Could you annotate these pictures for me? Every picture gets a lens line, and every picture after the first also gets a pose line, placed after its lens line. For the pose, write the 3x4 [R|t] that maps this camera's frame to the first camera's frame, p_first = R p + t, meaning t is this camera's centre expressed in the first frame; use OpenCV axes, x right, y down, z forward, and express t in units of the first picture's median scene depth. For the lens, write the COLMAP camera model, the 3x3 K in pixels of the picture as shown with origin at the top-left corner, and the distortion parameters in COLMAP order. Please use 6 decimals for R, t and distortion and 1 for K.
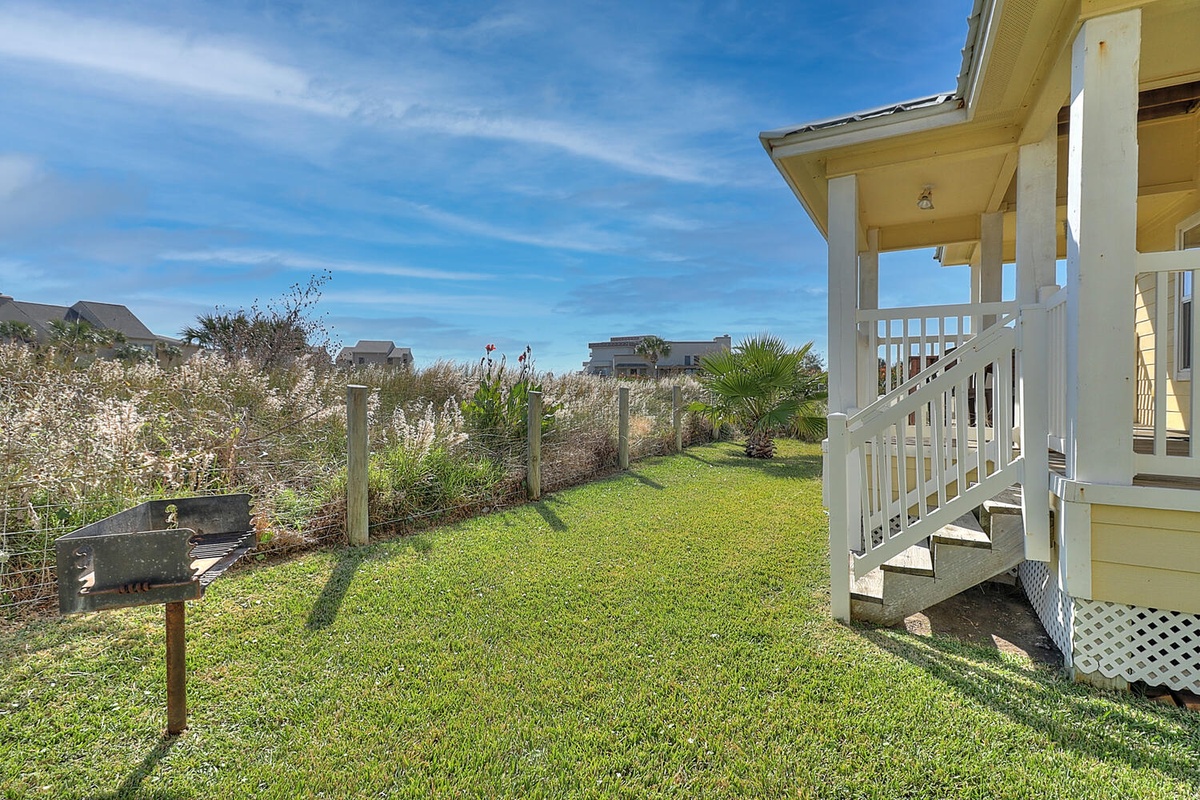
lens RADIAL K [[553.1, 0, 599.3], [0, 553.1, 392.5], [0, 0, 1]] dist [0.000101, -0.000202]
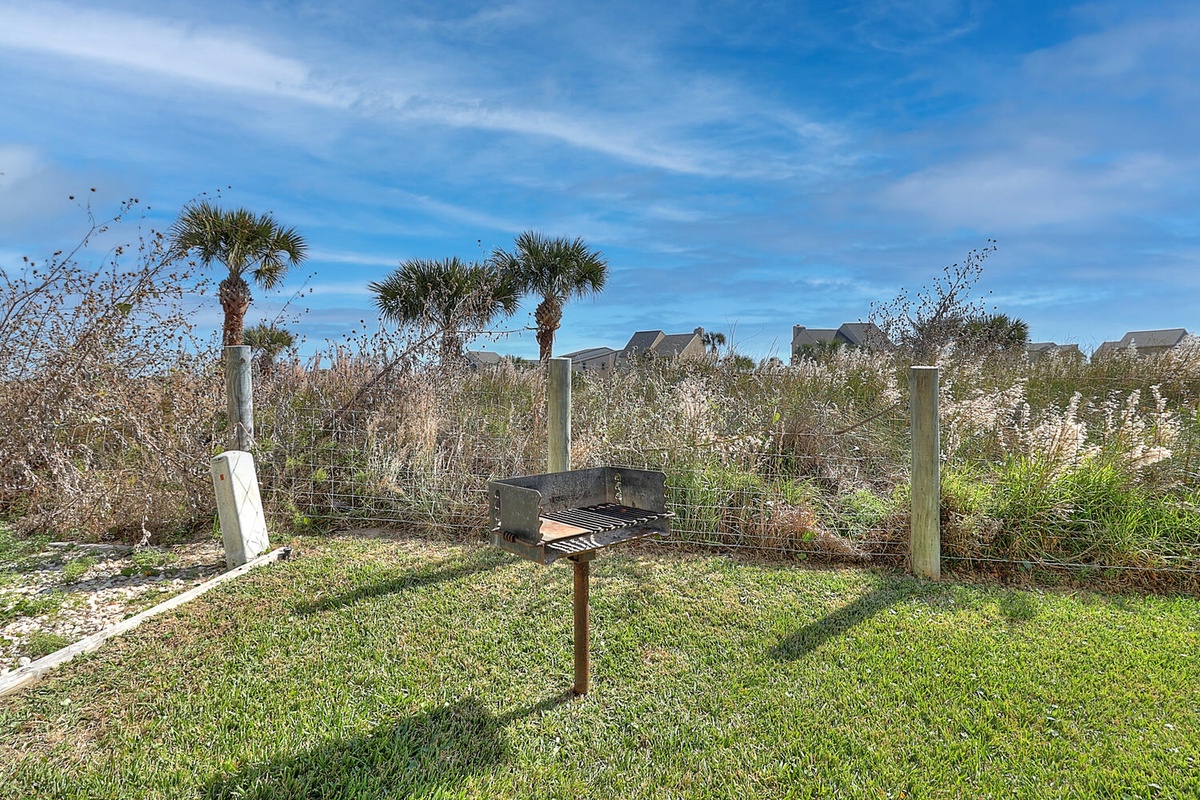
lens RADIAL K [[553.1, 0, 606.9], [0, 553.1, 395.9], [0, 0, 1]] dist [0.000101, -0.000202]
pose [[0.391310, 0.004734, -0.920247, 0.091217], [-0.008988, 0.999959, 0.001323, 0.031941], [0.920215, 0.007753, 0.391336, 0.314247]]
